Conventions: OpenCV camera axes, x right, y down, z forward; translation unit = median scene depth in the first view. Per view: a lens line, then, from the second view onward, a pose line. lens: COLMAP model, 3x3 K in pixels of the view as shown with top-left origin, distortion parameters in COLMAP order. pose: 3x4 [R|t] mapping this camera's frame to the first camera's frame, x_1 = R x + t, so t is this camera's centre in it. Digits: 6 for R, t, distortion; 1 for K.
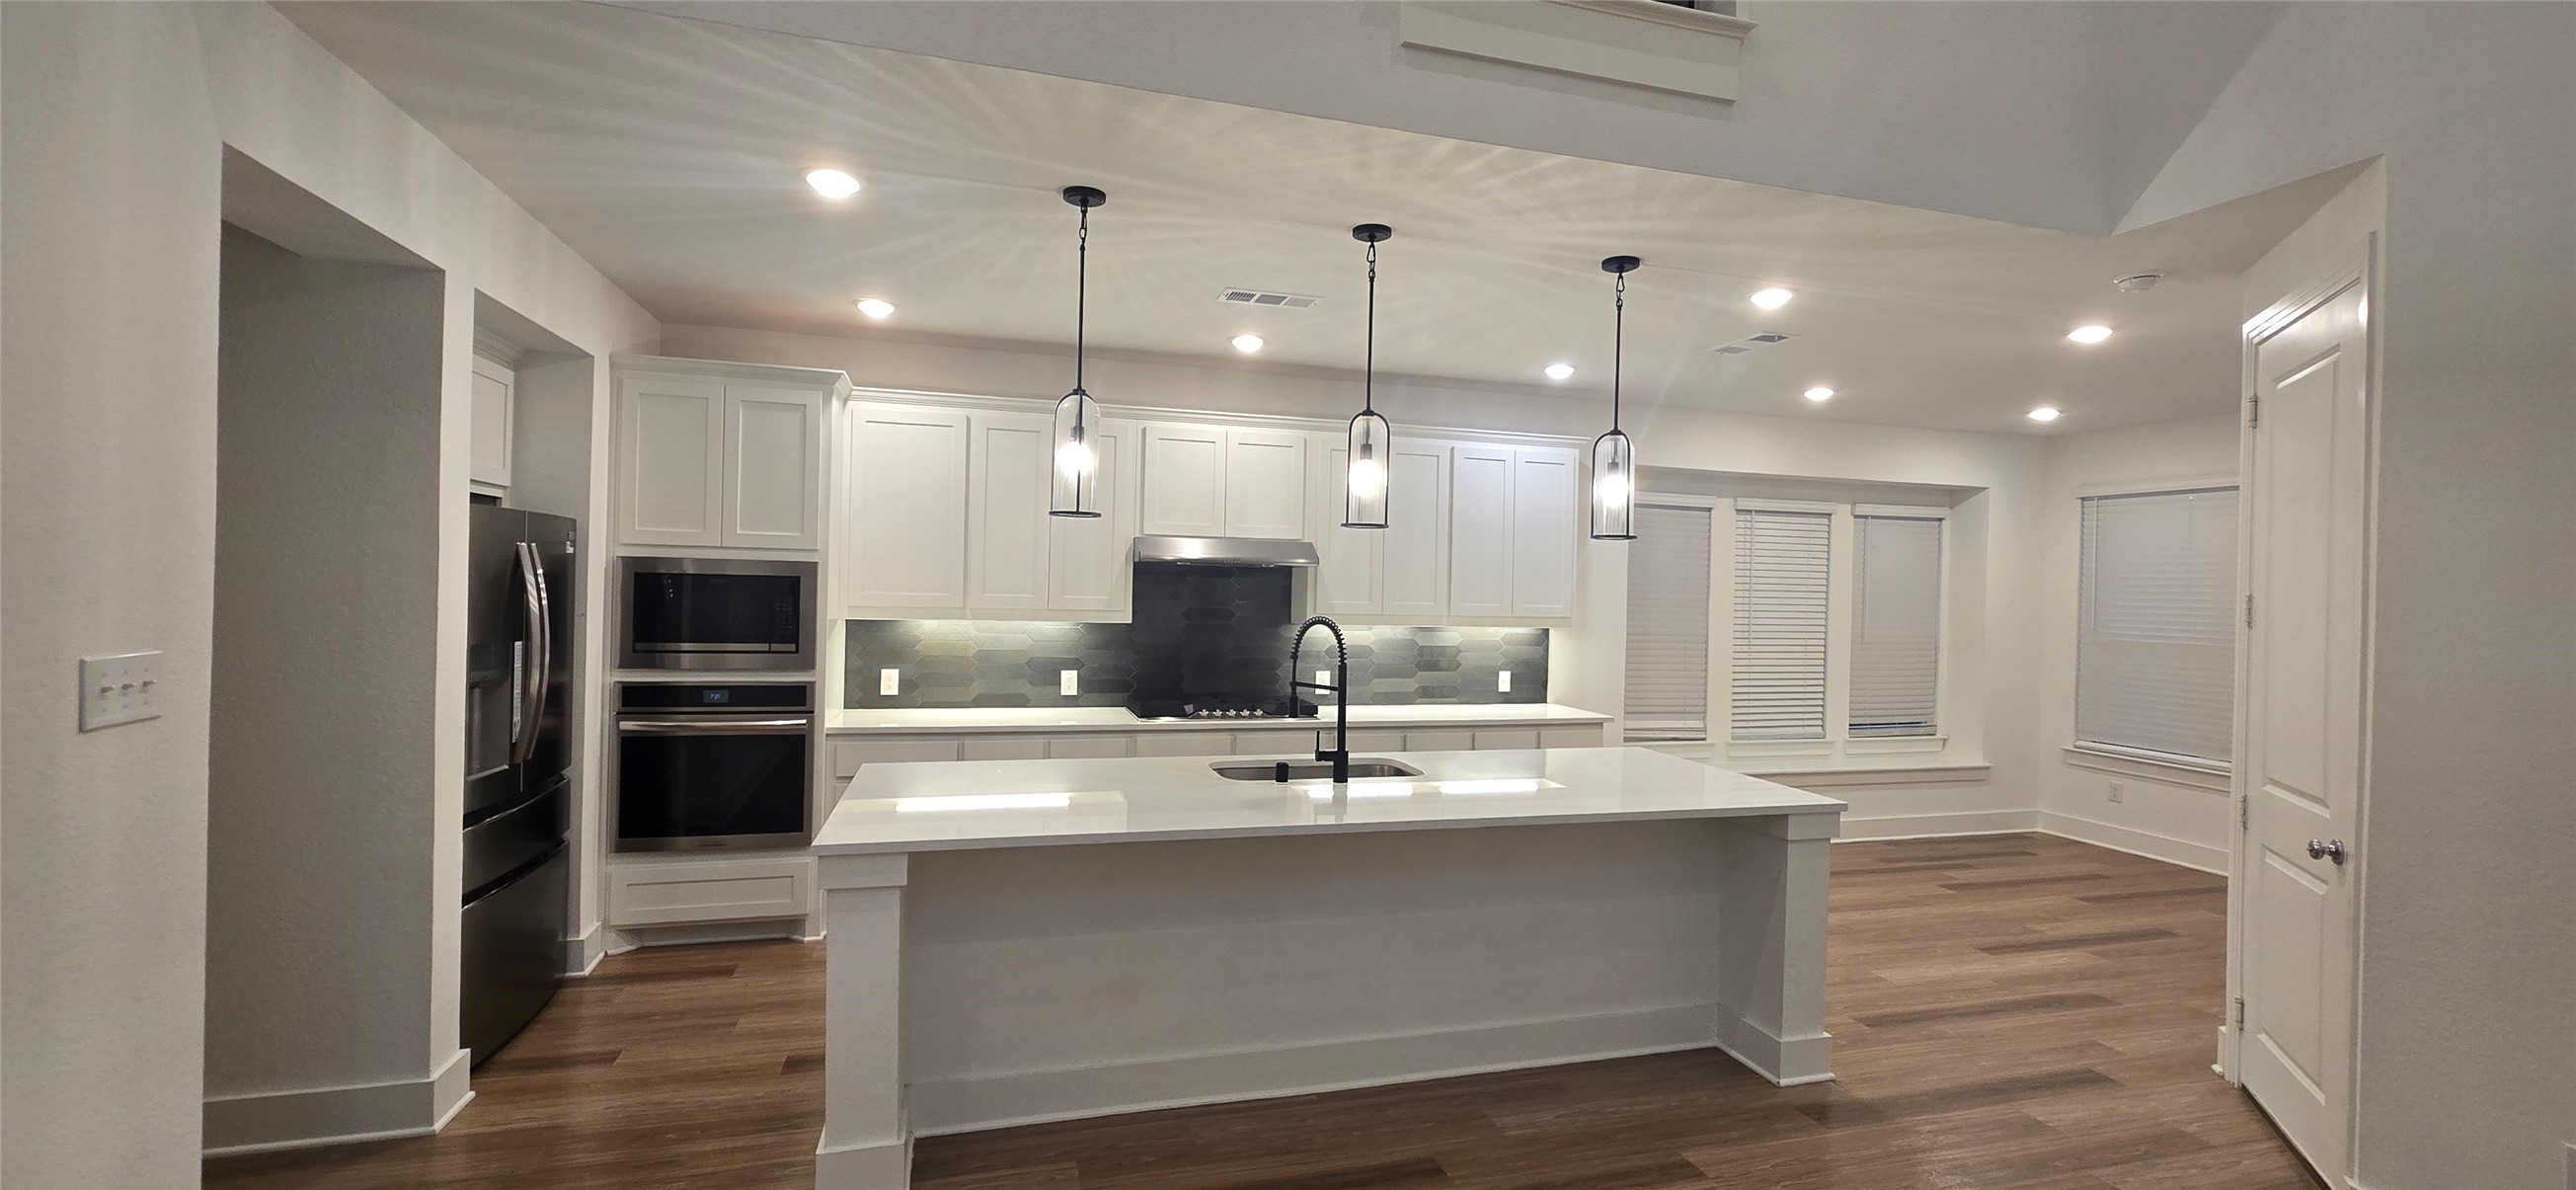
lens RADIAL K [[1056.5, 0, 1282.7], [0, 1056.5, 589.8], [0, 0, 1]] dist [-0.004727, 0.002187]
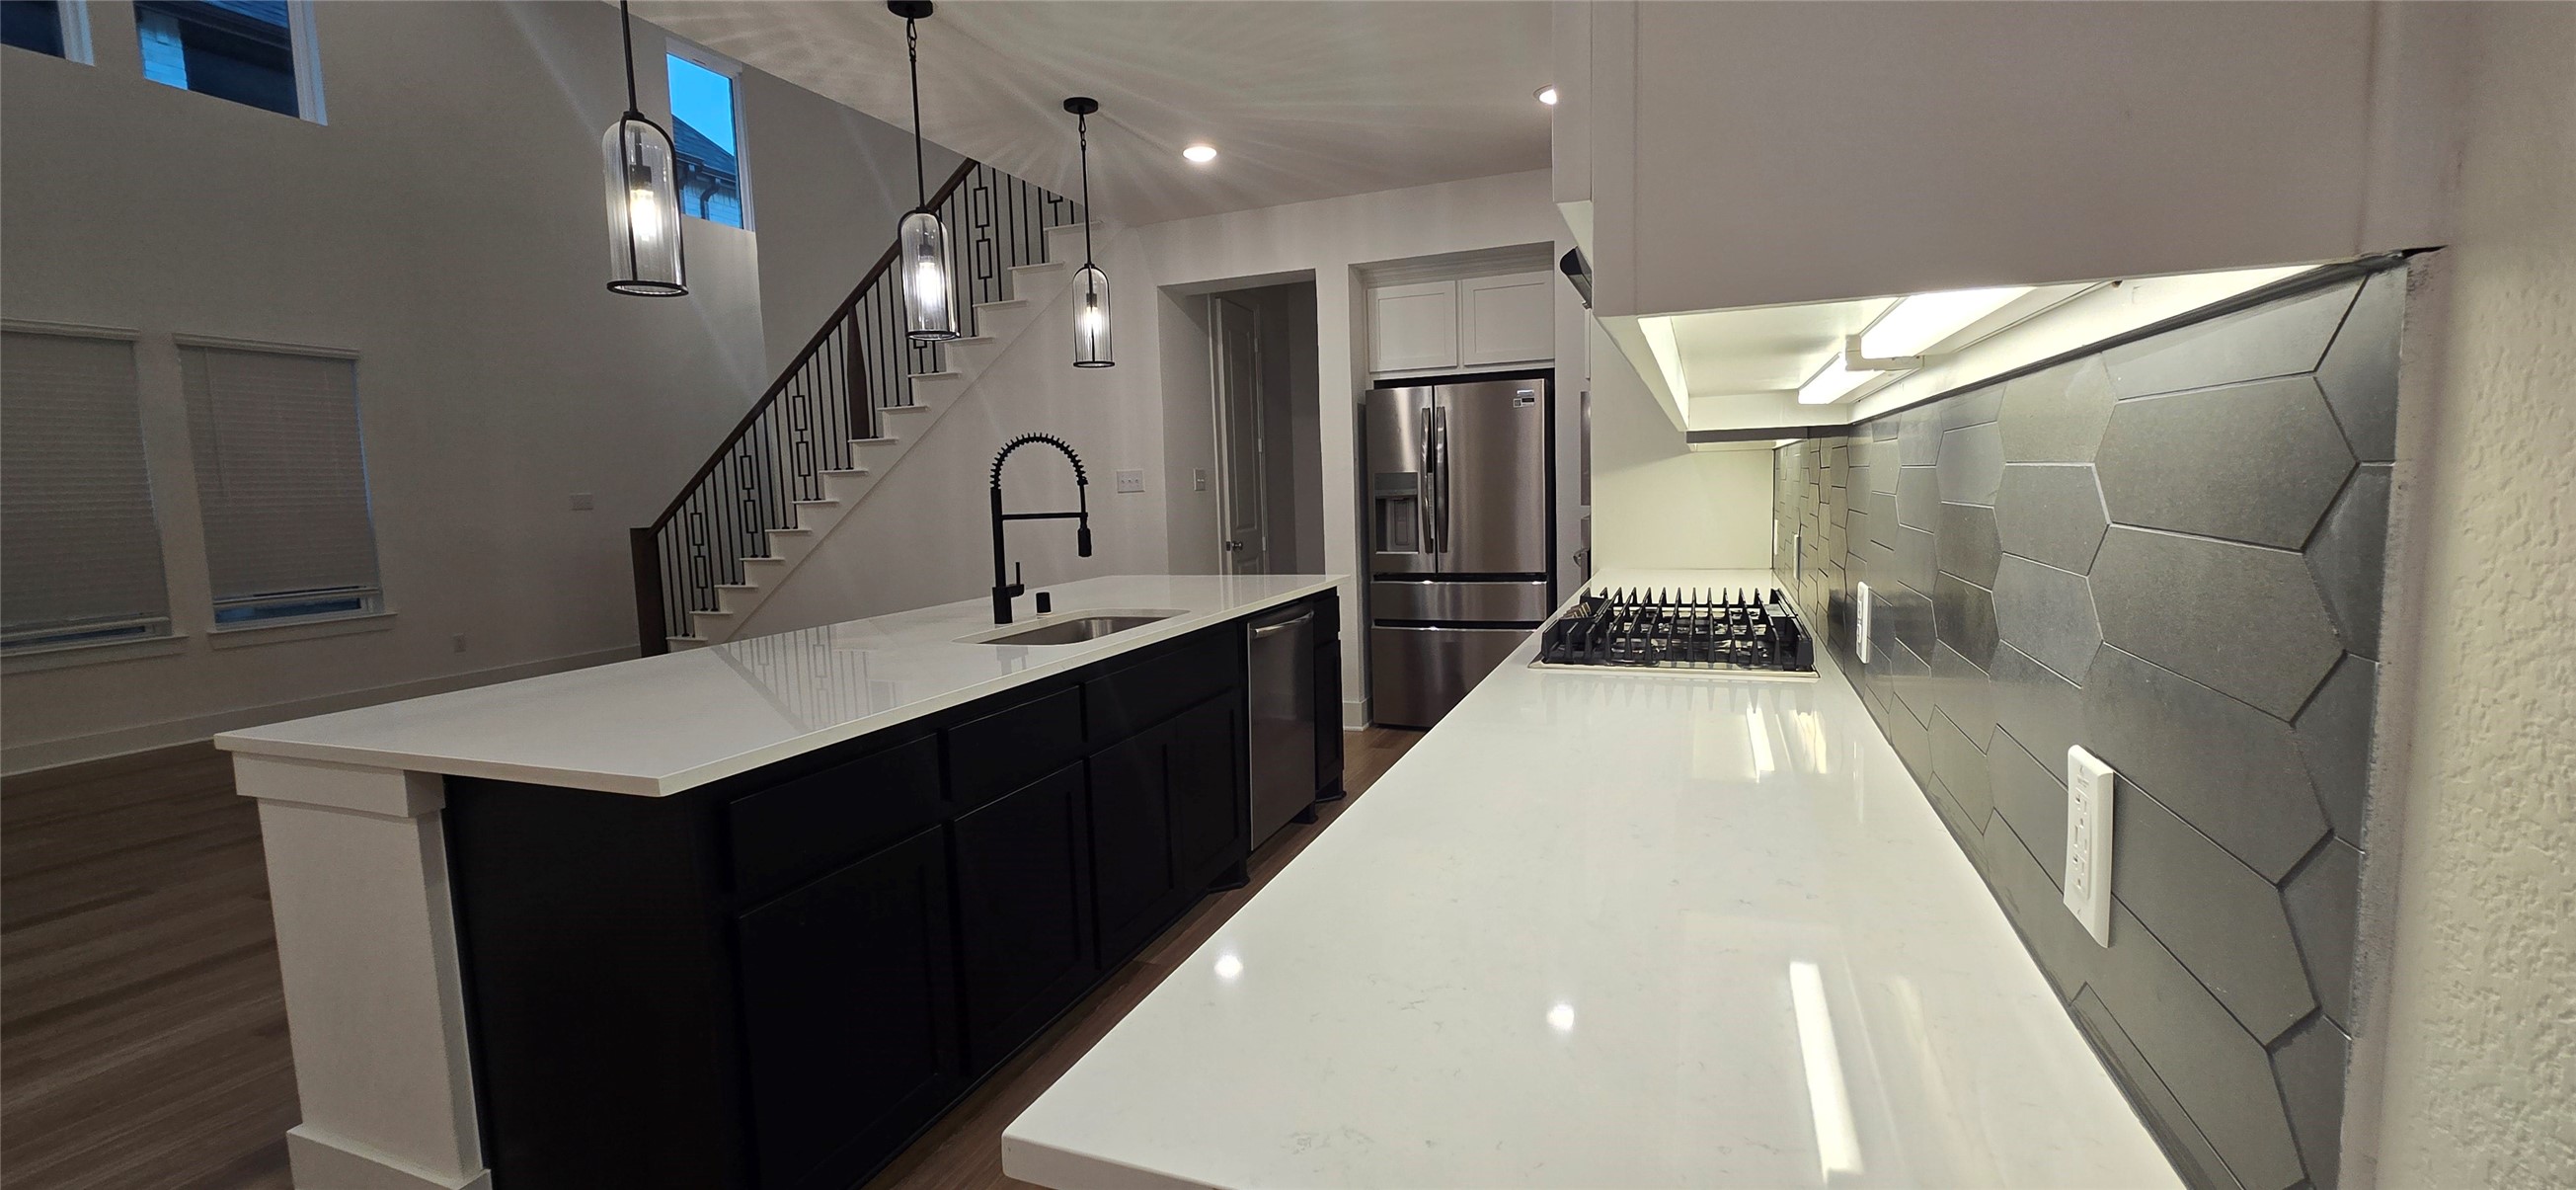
lens RADIAL K [[1056.5, 0, 1279.5], [0, 1056.5, 591.2], [0, 0, 1]] dist [-0.004727, 0.002187]
pose [[-0.617544, 0.072871, -0.783153, 0.476947], [0.014117, 0.996565, 0.081597, 0.070232], [0.786409, 0.039334, -0.616452, 1.374966]]
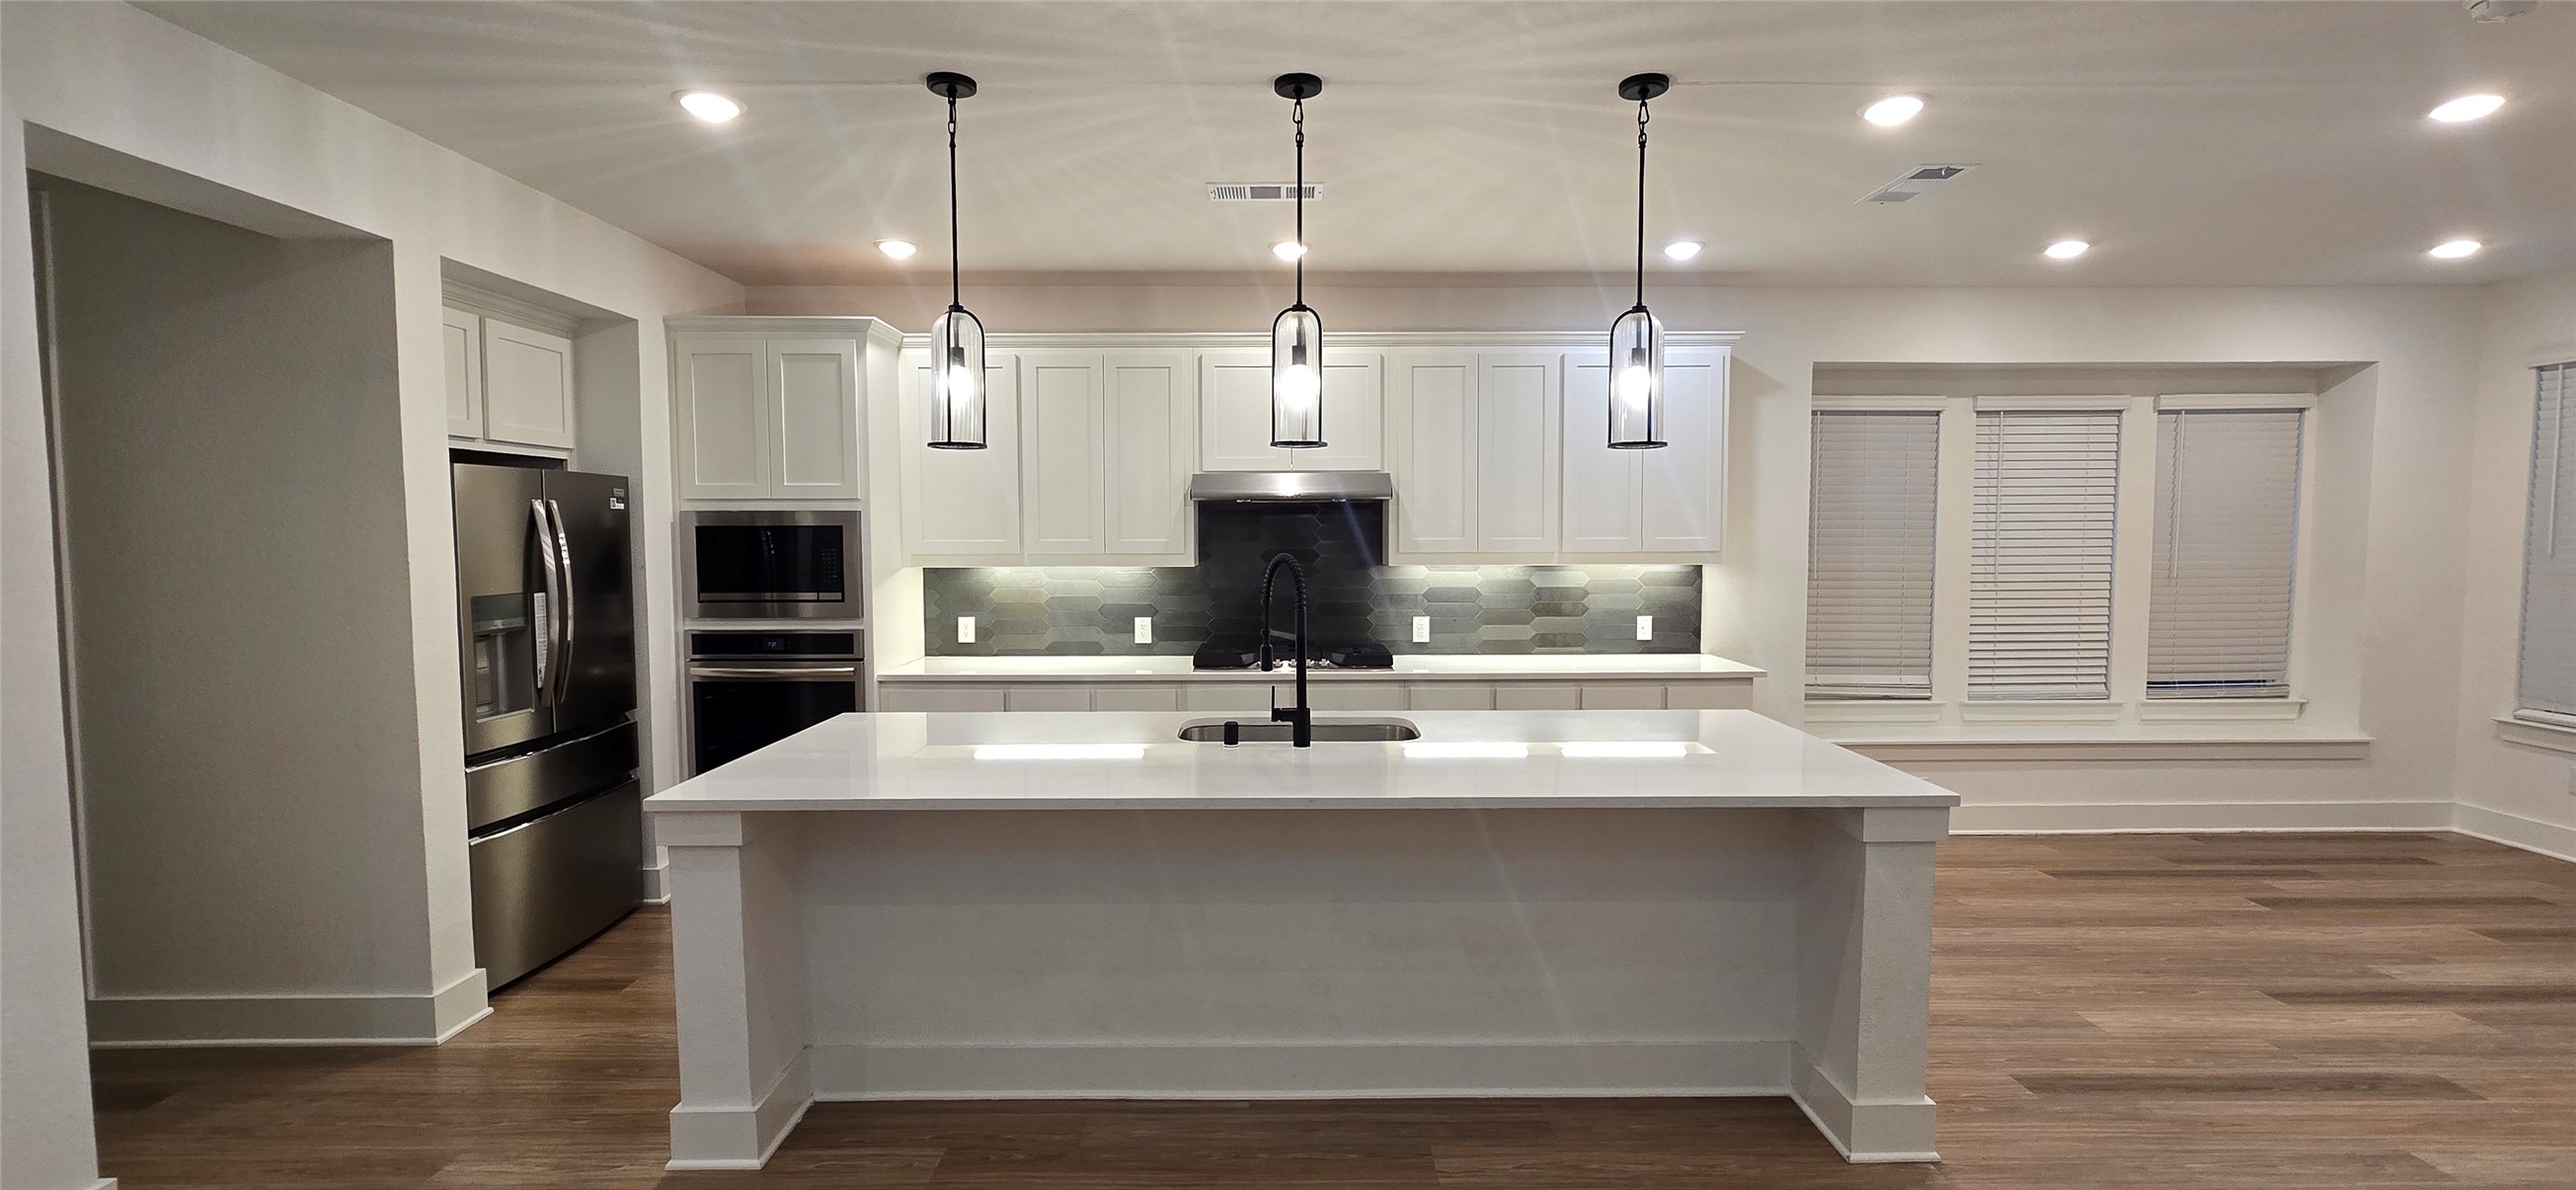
lens RADIAL K [[1056.5, 0, 1280.2], [0, 1056.5, 590.0], [0, 0, 1]] dist [-0.004727, 0.002187]
pose [[0.962409, -0.011198, -0.271373, 0.218284], [0.025126, 0.998536, 0.047903, 0.010670], [0.270440, -0.052921, 0.961281, 0.139537]]
